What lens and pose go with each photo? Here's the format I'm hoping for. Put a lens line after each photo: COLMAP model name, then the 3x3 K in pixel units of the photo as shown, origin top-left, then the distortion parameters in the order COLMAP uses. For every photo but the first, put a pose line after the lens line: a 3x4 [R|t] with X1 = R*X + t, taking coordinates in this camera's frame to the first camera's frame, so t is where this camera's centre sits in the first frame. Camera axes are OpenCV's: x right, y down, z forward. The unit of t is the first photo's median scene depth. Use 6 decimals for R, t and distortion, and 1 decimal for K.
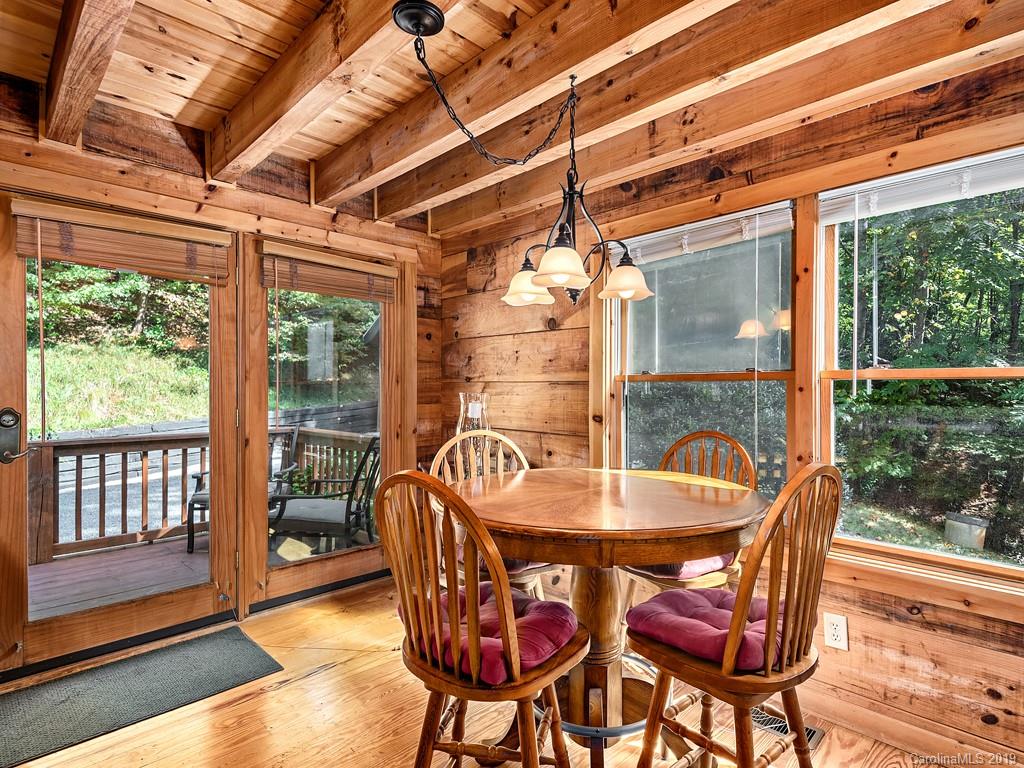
lens RADIAL K [[550.7, 0, 539.1], [0, 550.7, 394.3], [0, 0, 1]] dist [0.013039, -0.002126]
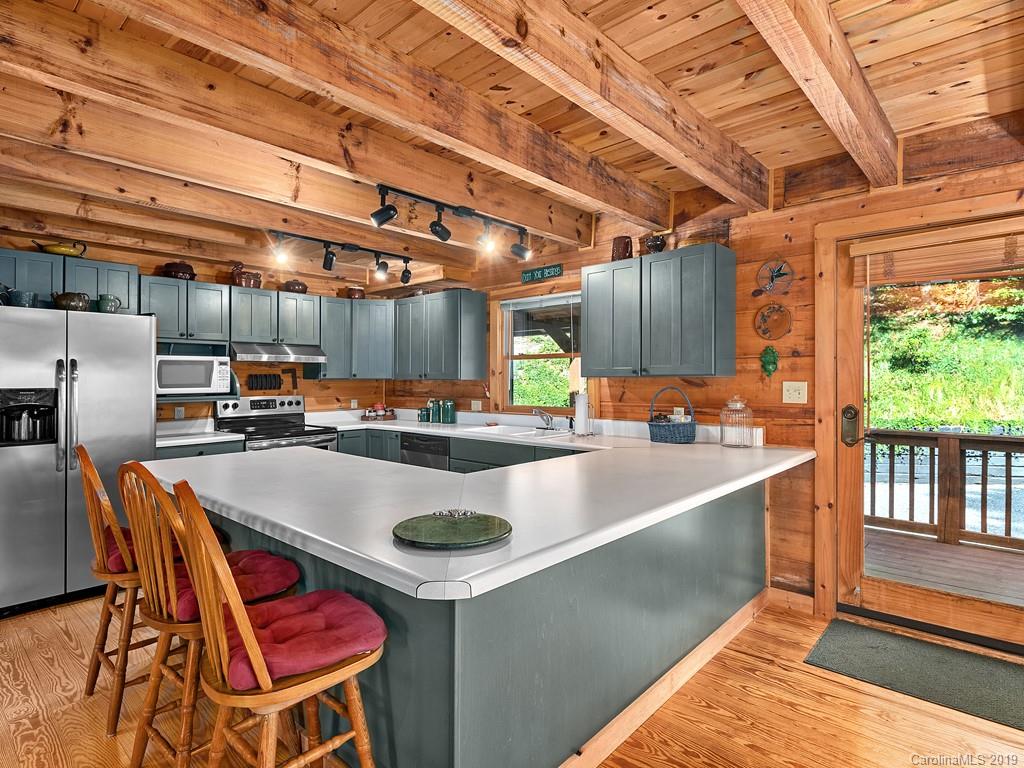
lens RADIAL K [[550.7, 0, 510.6], [0, 550.7, 383.7], [0, 0, 1]] dist [0.013039, -0.002126]
pose [[0.052678, 0.008418, -0.998576, 0.275586], [-0.007464, 0.999940, 0.008036, -0.027526], [0.998584, 0.007030, 0.052737, 0.119875]]
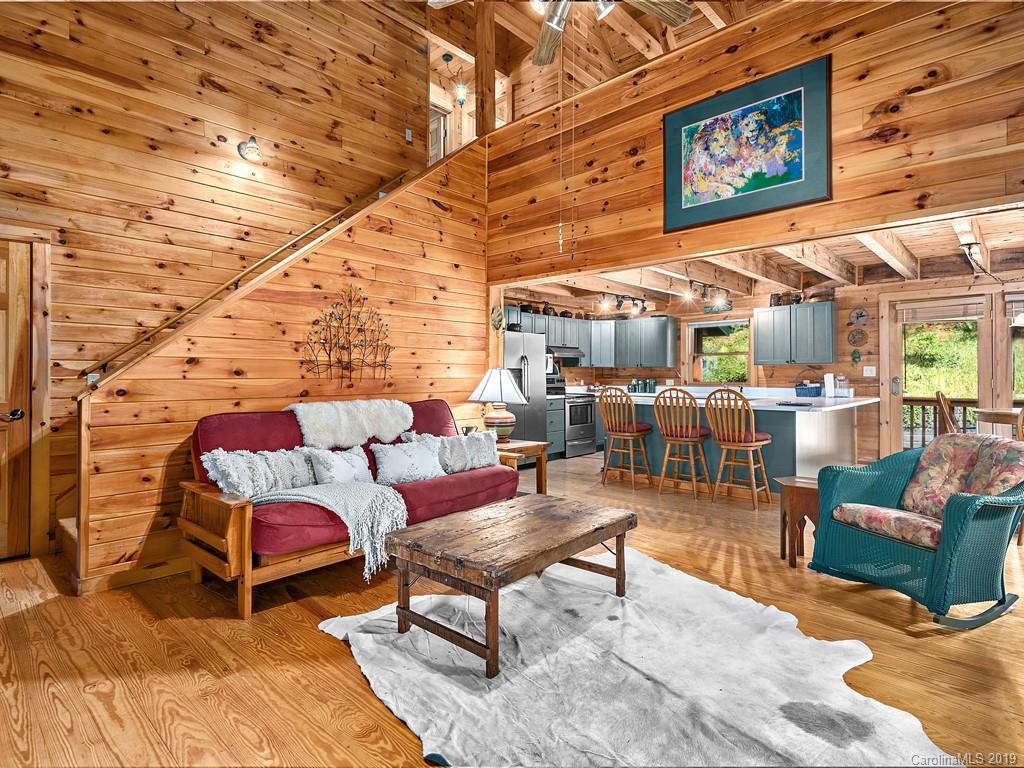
lens RADIAL K [[550.7, 0, 513.9], [0, 550.7, 374.0], [0, 0, 1]] dist [0.013039, -0.002126]
pose [[0.048573, -0.002165, -0.998817, 1.603860], [-0.008682, 0.999959, -0.002589, 0.030174], [0.998782, 0.008798, 0.048552, -0.980473]]
